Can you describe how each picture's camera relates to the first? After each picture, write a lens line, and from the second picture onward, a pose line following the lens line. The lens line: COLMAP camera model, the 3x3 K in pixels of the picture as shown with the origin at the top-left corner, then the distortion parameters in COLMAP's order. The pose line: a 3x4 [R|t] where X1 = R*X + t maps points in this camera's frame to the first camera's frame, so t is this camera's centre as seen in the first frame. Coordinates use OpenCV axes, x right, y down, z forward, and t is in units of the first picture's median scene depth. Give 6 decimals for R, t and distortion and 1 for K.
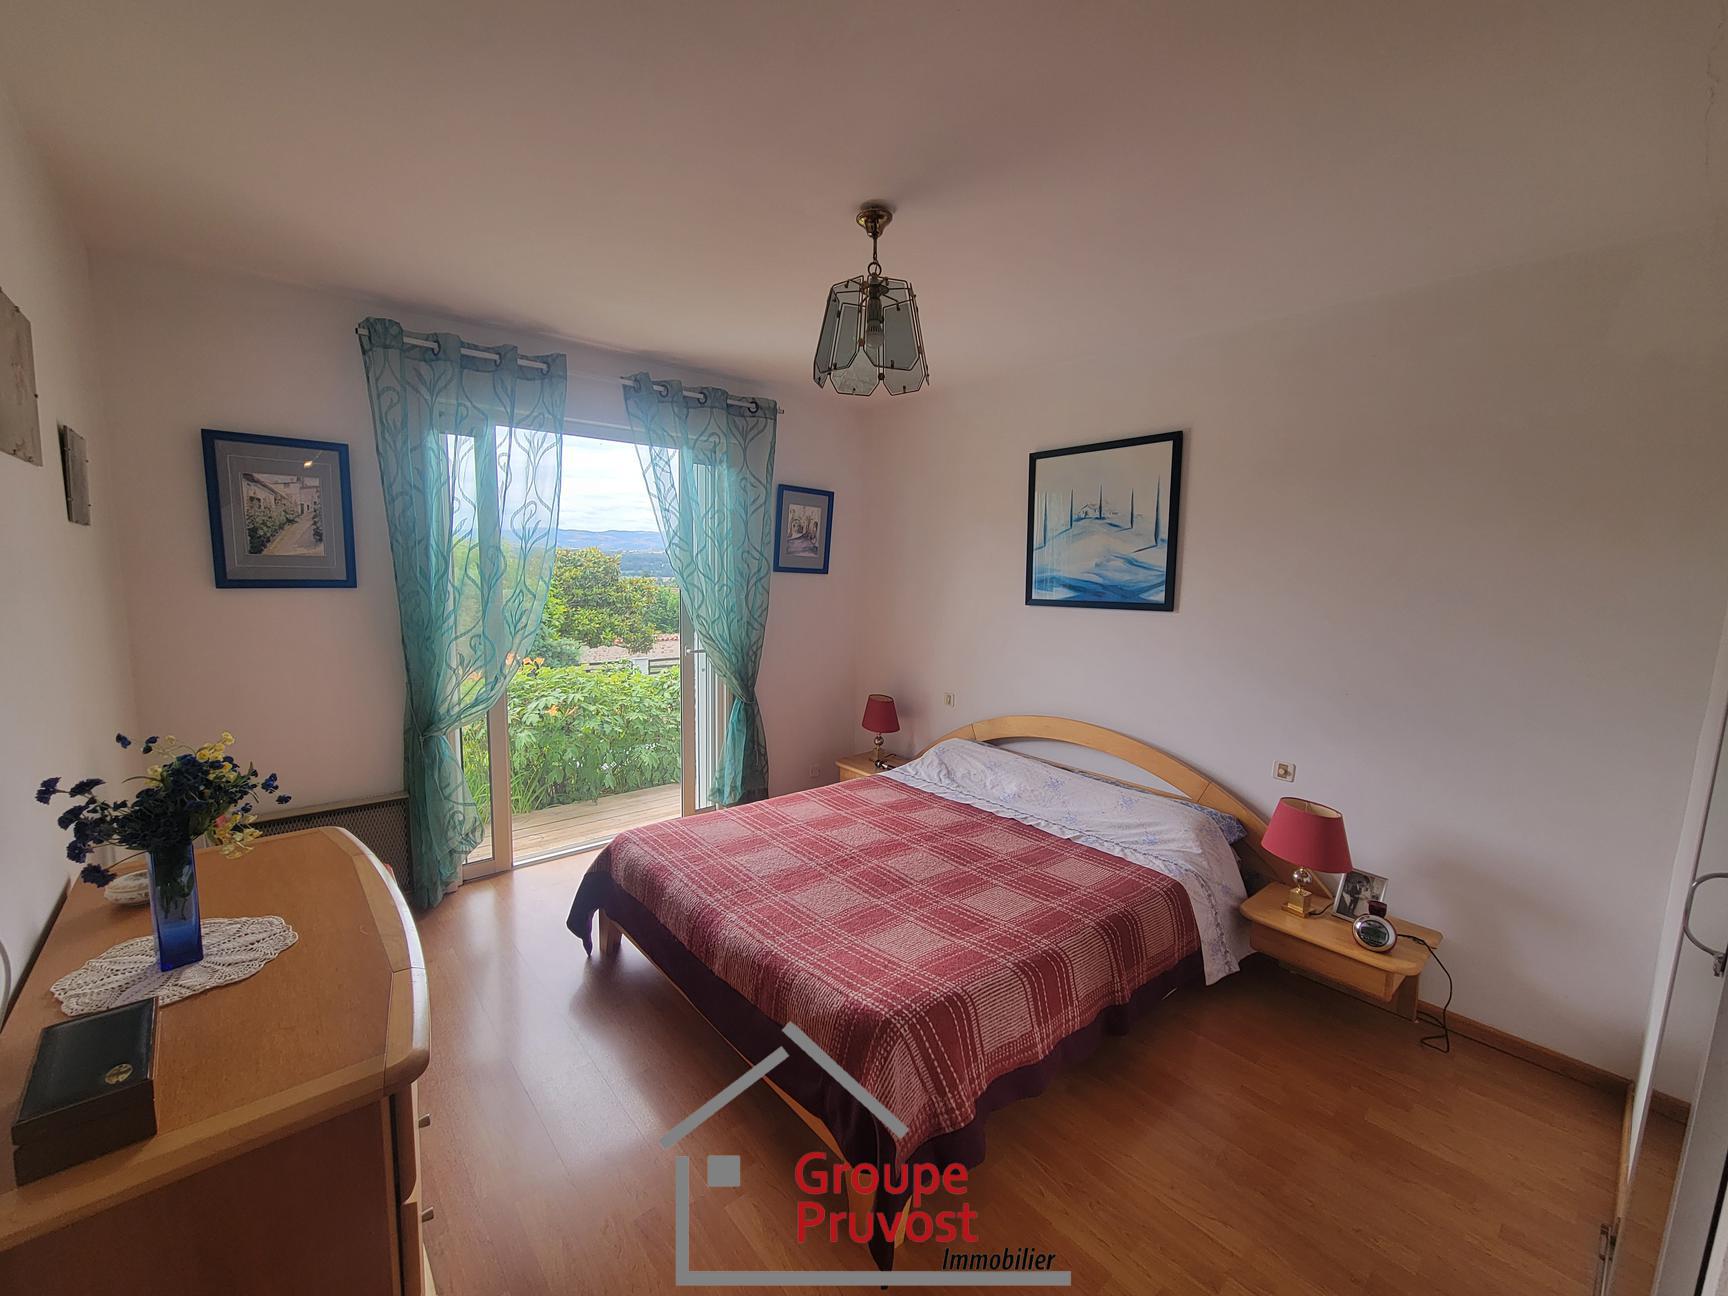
lens RADIAL K [[703.2, 0, 859.0], [0, 703.2, 655.0], [0, 0, 1]] dist [-0.000381, -0.000655]
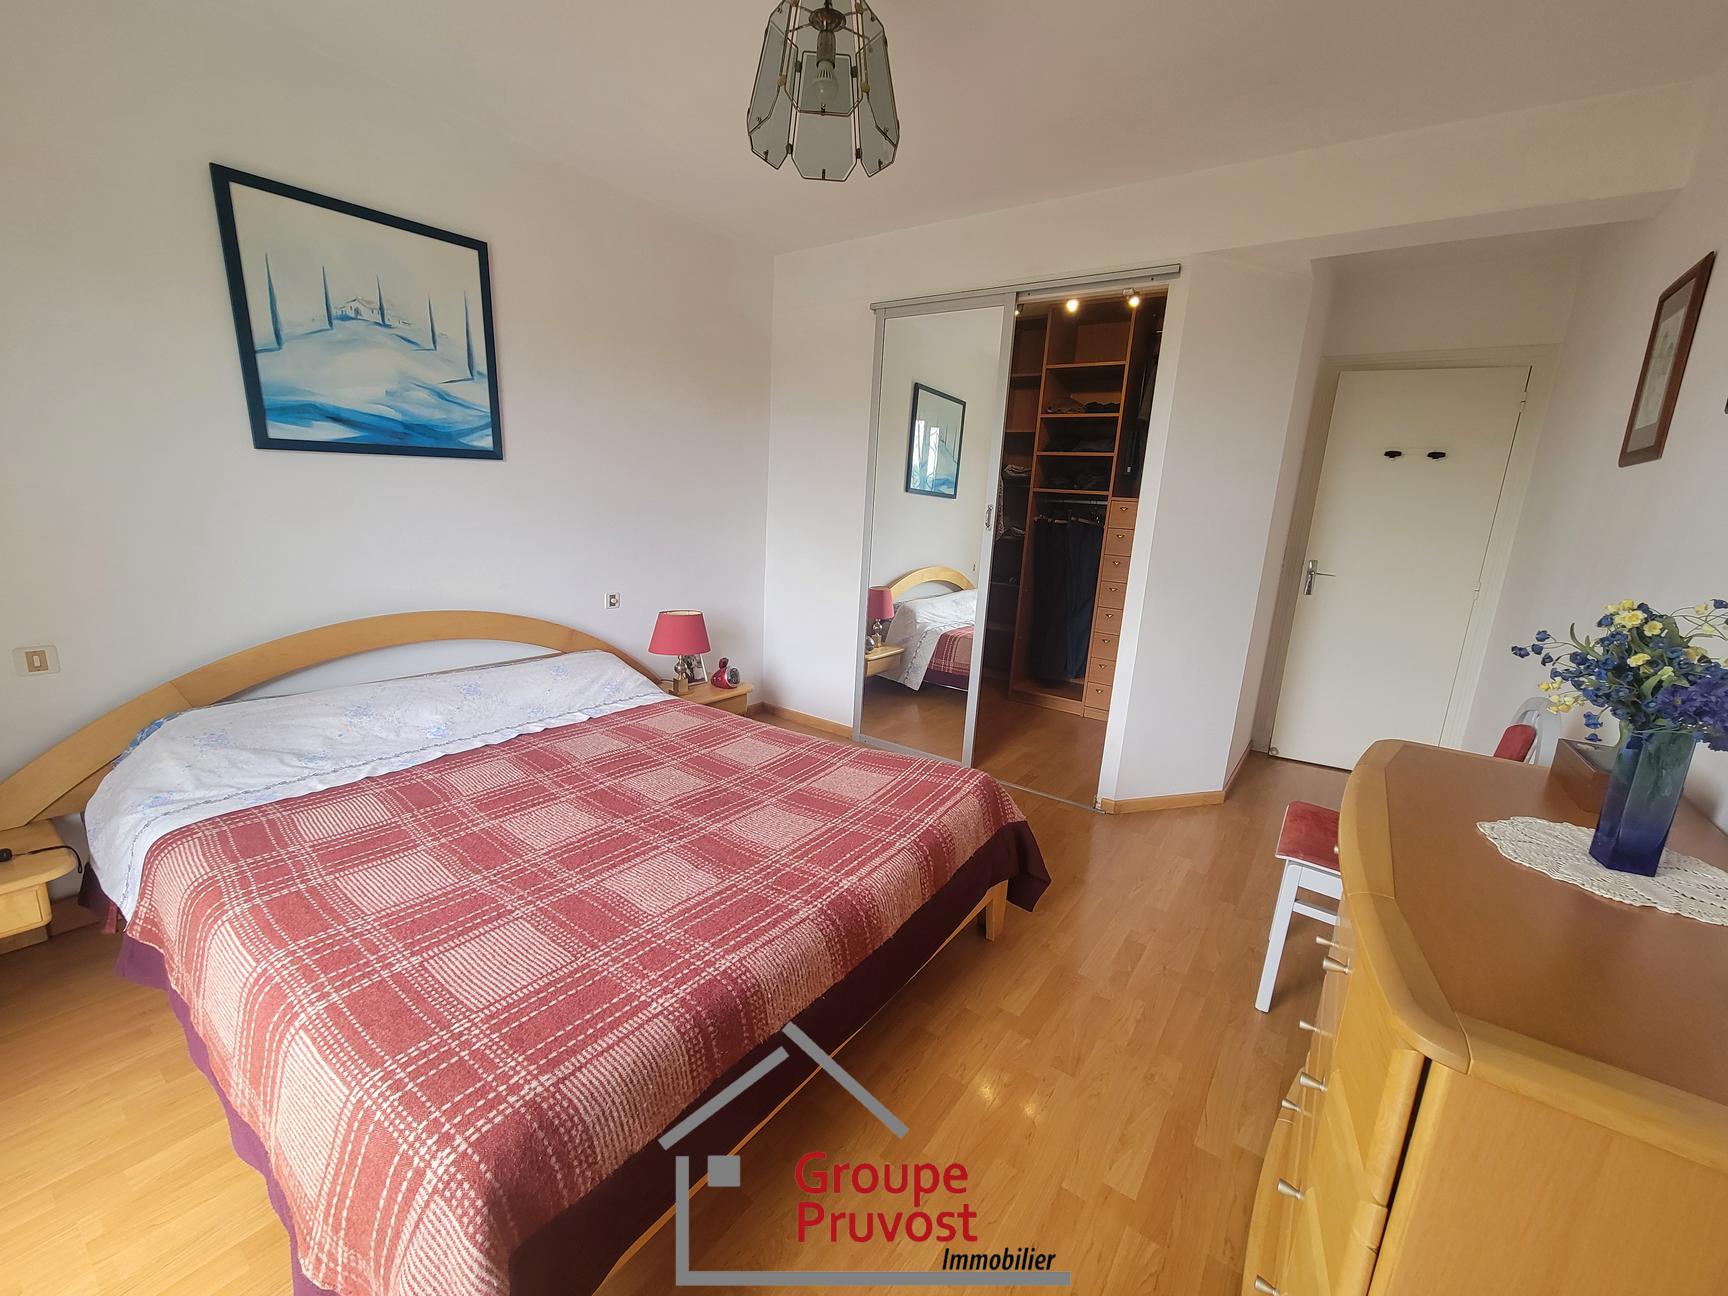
lens RADIAL K [[703.2, 0, 859.0], [0, 703.2, 655.0], [0, 0, 1]] dist [-0.000381, -0.000655]
pose [[-0.231305, -0.251387, 0.939842, -0.532818], [0.069793, 0.959263, 0.273758, -0.034819], [-0.970375, 0.128916, -0.204338, 0.730146]]
